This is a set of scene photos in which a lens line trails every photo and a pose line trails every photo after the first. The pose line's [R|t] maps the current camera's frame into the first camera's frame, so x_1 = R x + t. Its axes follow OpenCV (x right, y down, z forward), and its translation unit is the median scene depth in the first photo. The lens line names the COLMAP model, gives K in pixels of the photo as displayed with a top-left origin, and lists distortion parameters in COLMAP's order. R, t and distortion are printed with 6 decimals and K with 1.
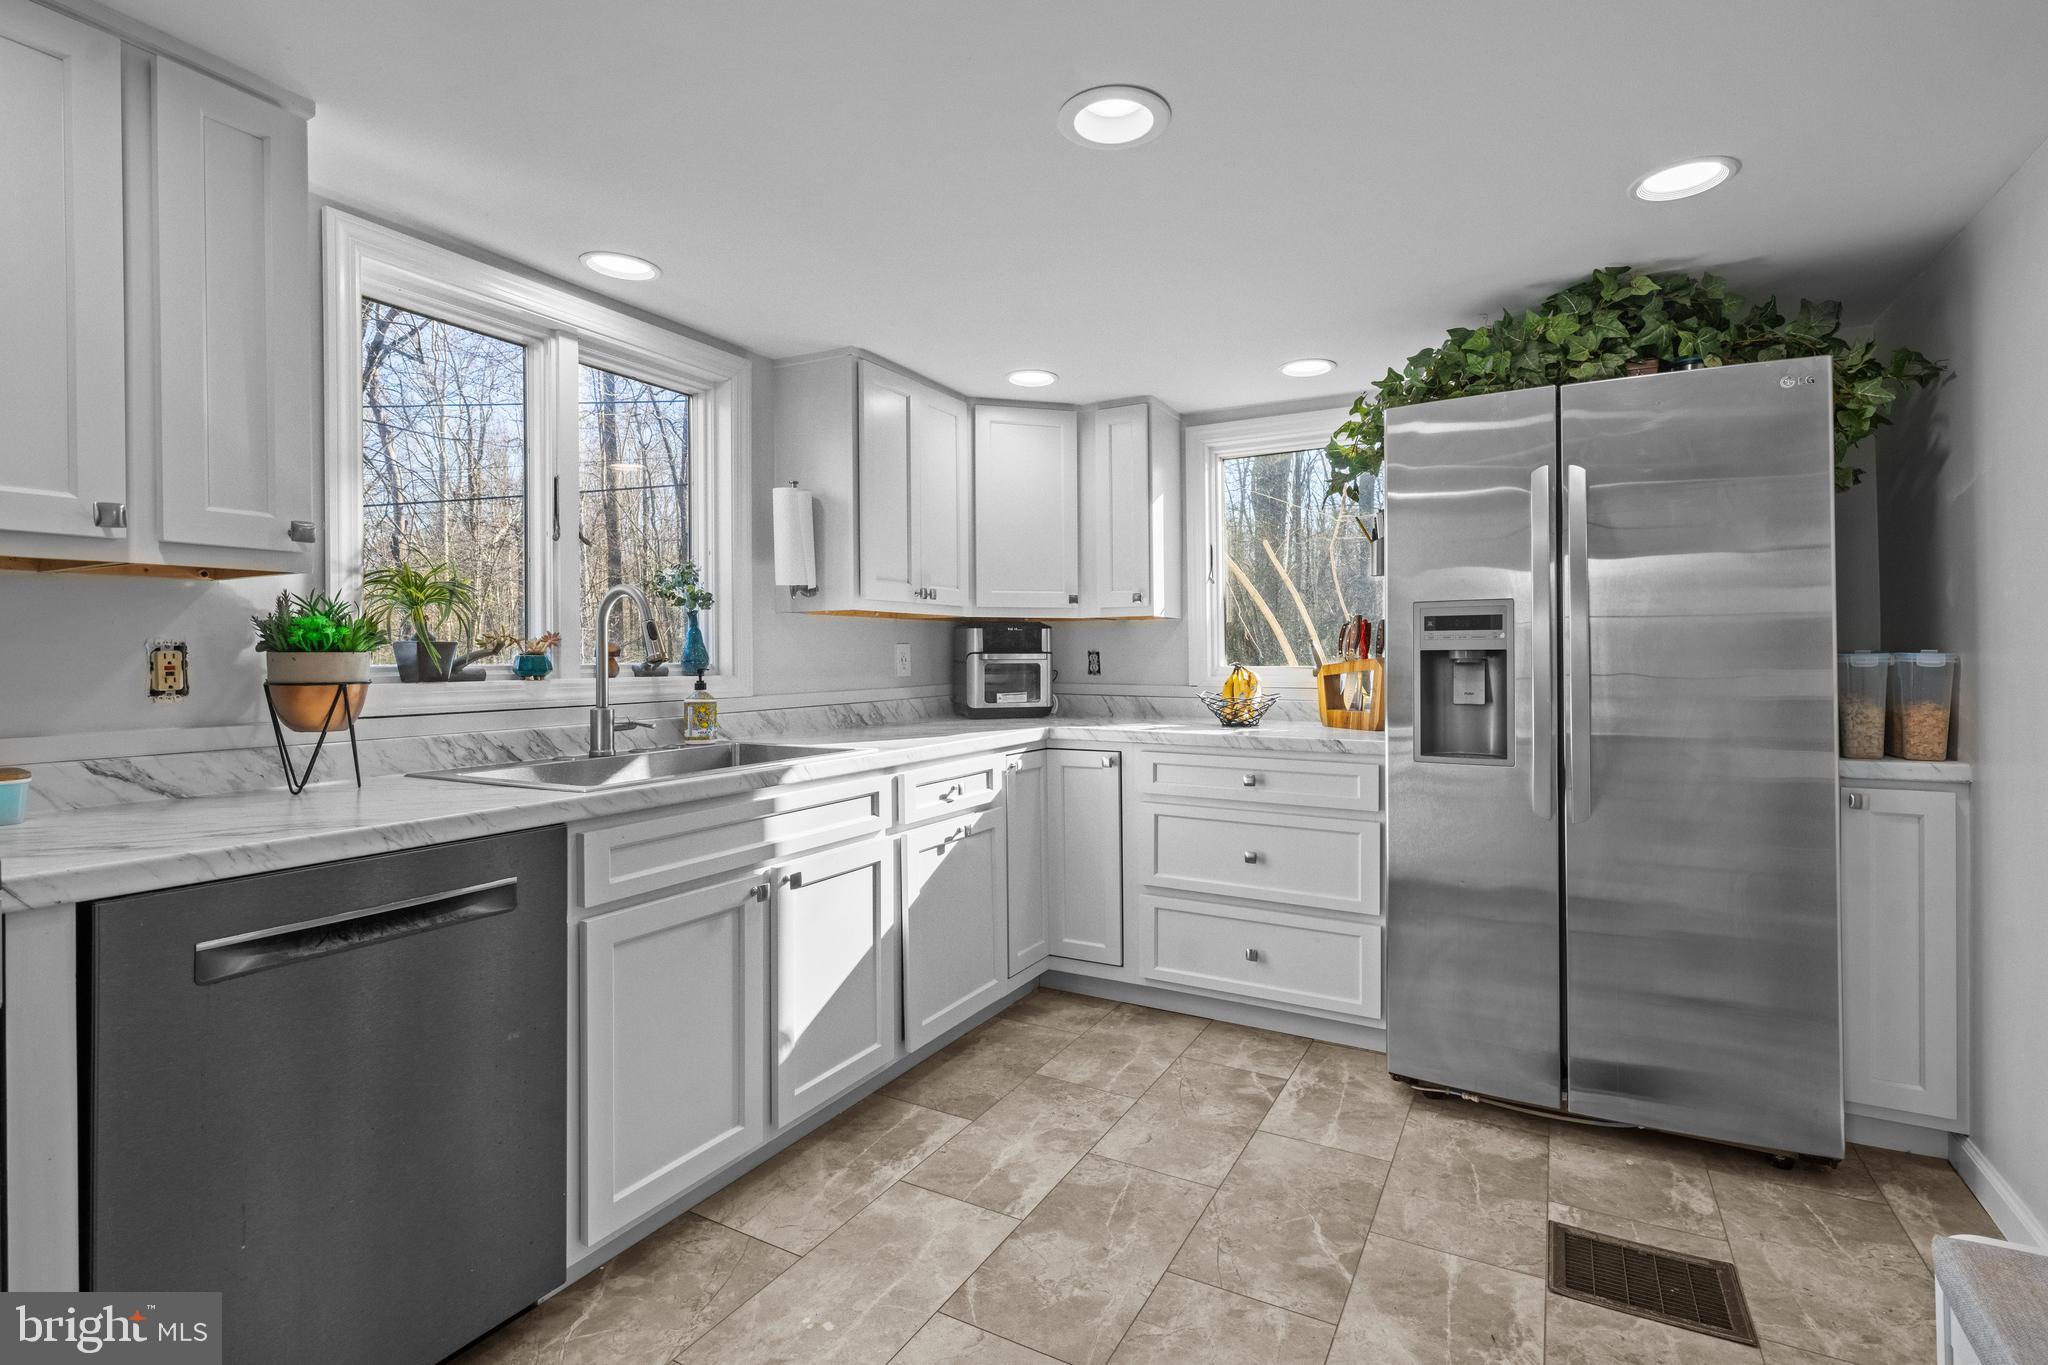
lens RADIAL K [[1009.3, 0, 1077.4], [0, 1009.3, 643.3], [0, 0, 1]] dist [0.002888, -0.003089]
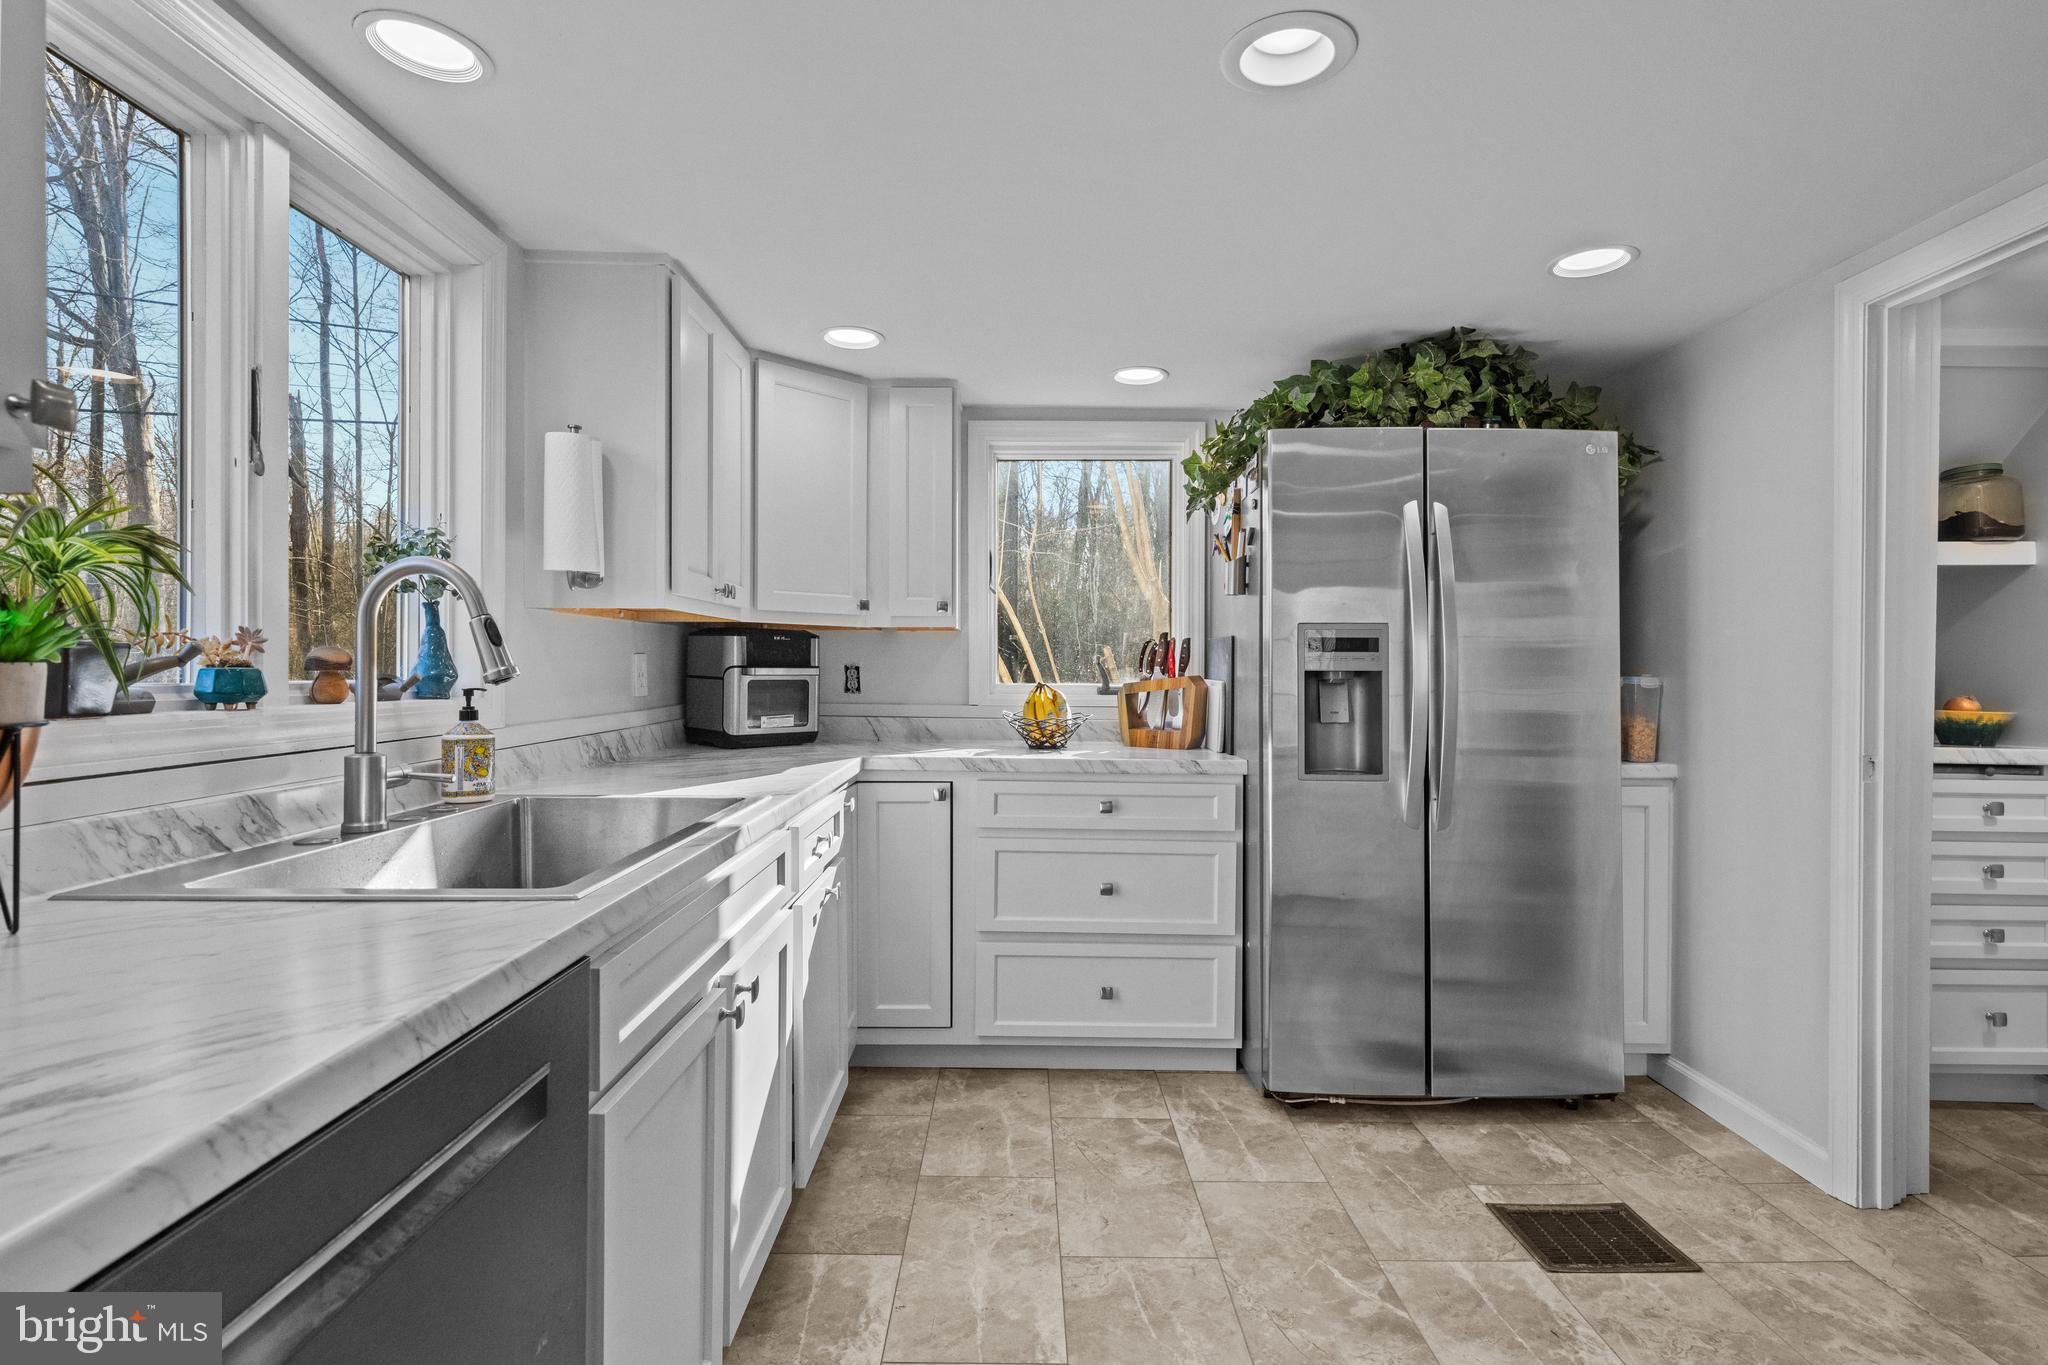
lens RADIAL K [[1009.3, 0, 1077.5], [0, 1009.3, 661.9], [0, 0, 1]] dist [0.002888, -0.003089]
pose [[0.870821, 0.013429, 0.491418, -0.357971], [-0.016104, 0.999870, 0.001213, 0.000433], [-0.491337, -0.008970, 0.870923, 0.225610]]
